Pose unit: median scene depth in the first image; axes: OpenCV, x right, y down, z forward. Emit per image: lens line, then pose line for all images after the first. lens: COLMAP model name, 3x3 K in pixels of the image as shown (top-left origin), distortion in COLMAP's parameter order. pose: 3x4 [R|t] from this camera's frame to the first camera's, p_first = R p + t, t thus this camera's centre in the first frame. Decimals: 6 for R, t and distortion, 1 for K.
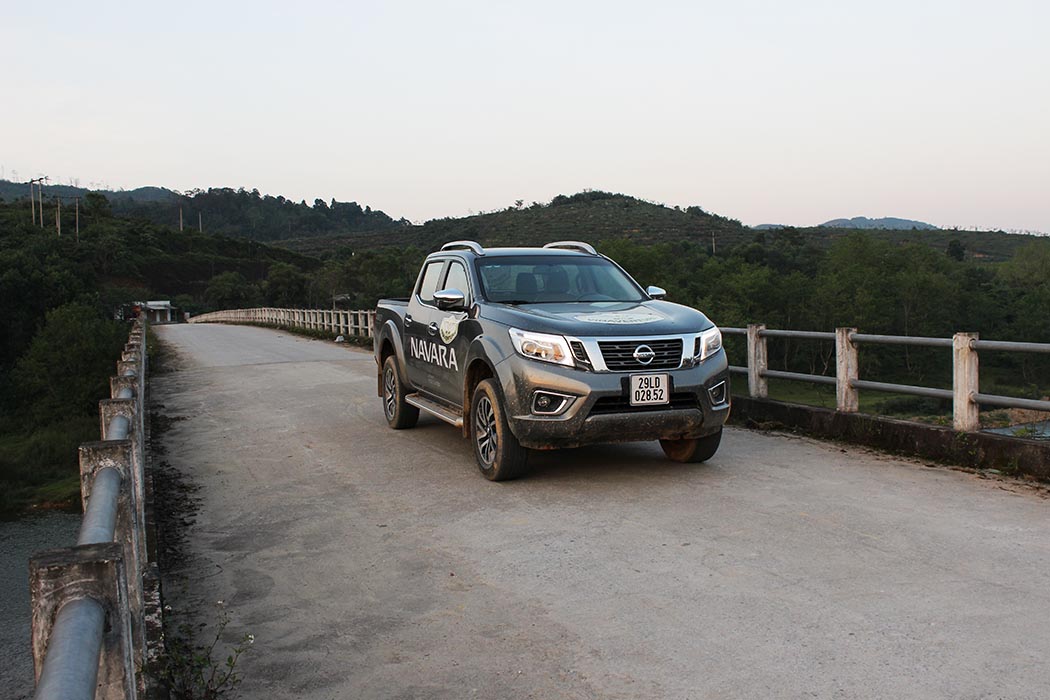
lens RADIAL K [[1070.2, 0, 525.5], [0, 1070.2, 341.8], [0, 0, 1]] dist [-0.054074, 0.000000]
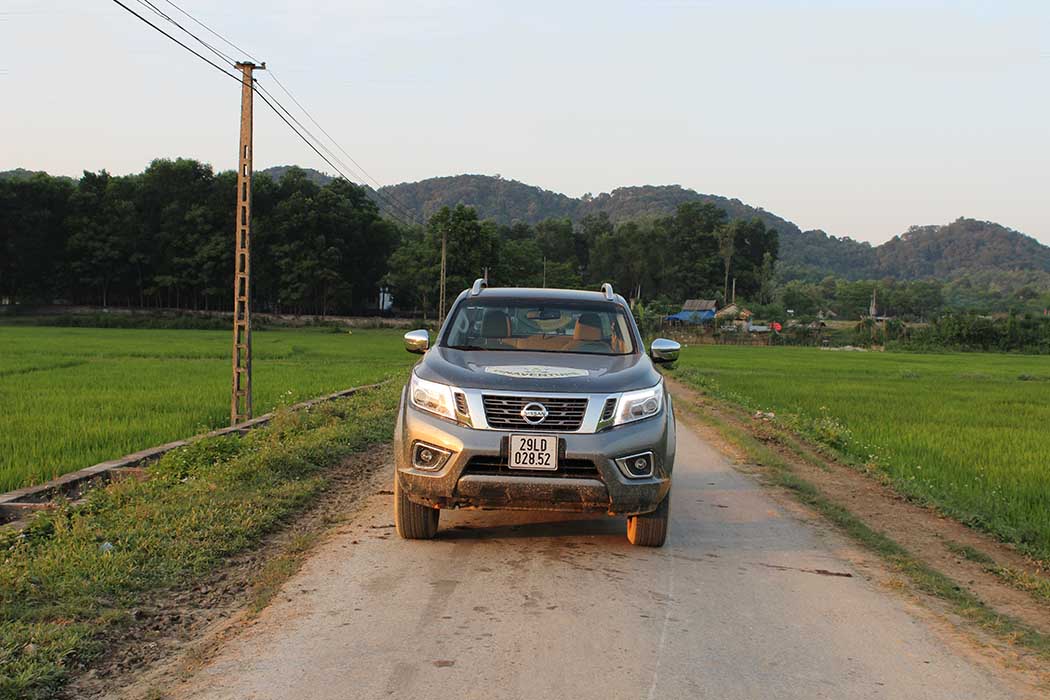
lens RADIAL K [[1286.3, 0, 531.4], [0, 1286.3, 346.9], [0, 0, 1]] dist [0.004452, 0.000000]
pose [[0.938322, 0.056660, -0.341089, 0.420429], [-0.068674, 0.997368, -0.023241, -0.016142], [0.338874, 0.045232, 0.939744, -0.013296]]
